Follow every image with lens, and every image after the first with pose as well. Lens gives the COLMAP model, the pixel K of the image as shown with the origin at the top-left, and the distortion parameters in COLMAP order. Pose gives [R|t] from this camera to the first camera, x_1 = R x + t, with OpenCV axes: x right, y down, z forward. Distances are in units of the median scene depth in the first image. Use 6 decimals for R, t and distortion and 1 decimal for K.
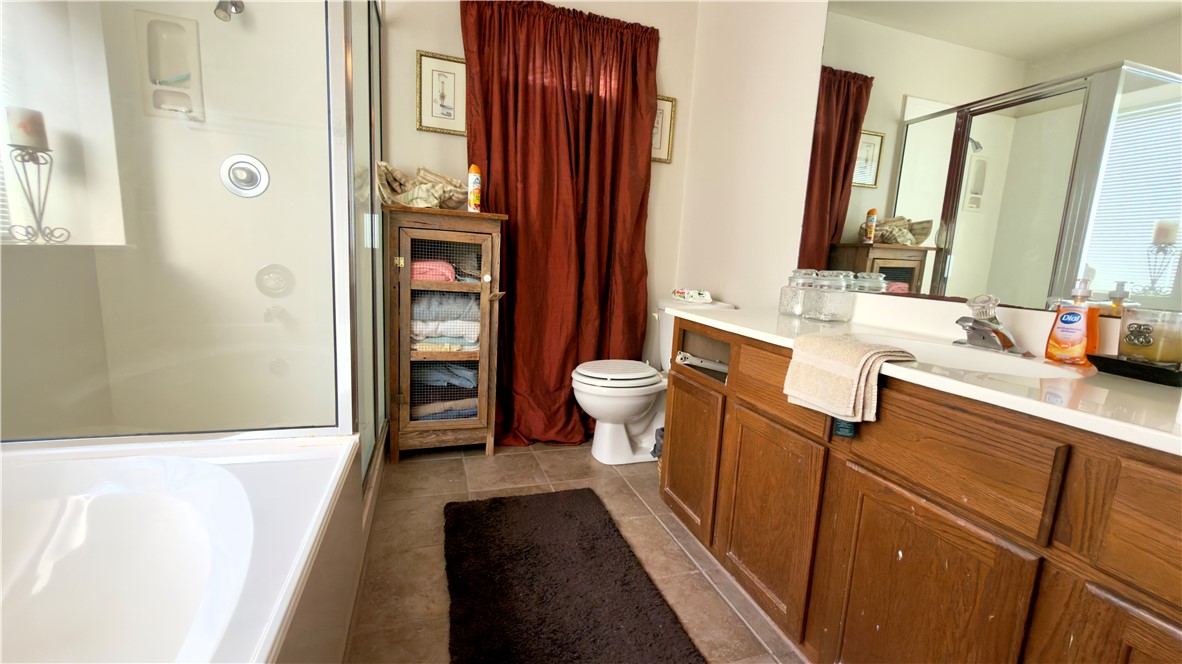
lens RADIAL K [[473.7, 0, 592.6], [0, 473.7, 332.9], [0, 0, 1]] dist [0.001407, 0.000399]
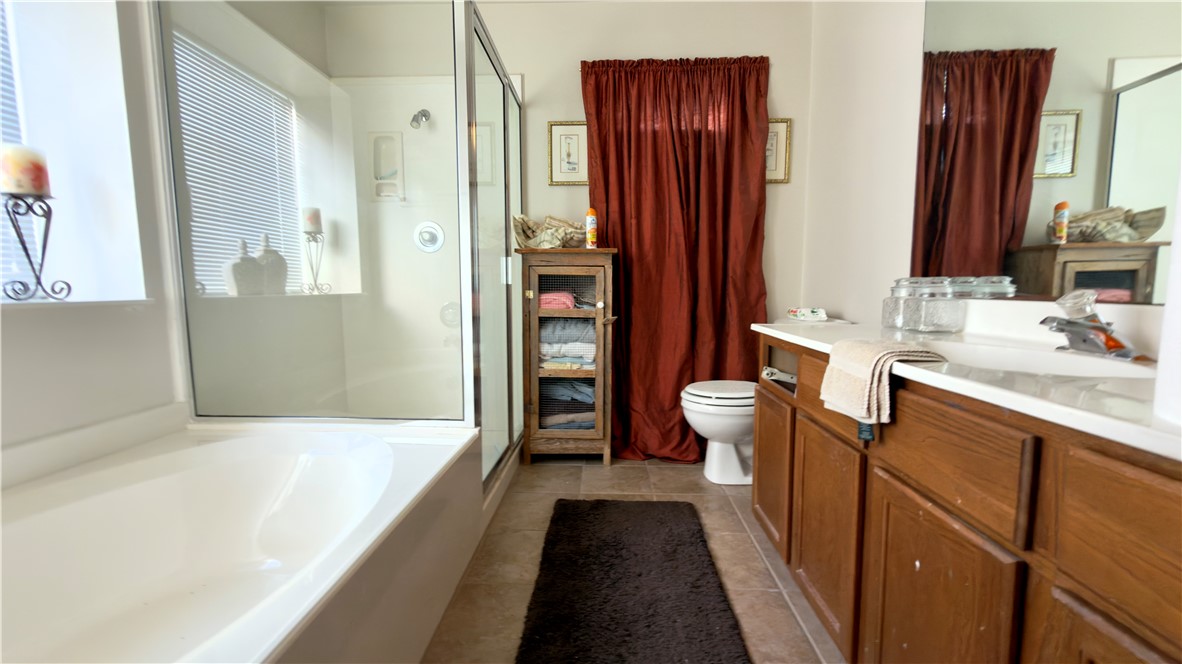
lens RADIAL K [[473.7, 0, 592.6], [0, 473.7, 332.9], [0, 0, 1]] dist [0.001407, 0.000399]
pose [[0.933255, -0.023657, -0.358435, 0.166649], [-0.001558, 0.997553, -0.069898, 0.031299], [0.359212, 0.065792, 0.930934, -0.059538]]
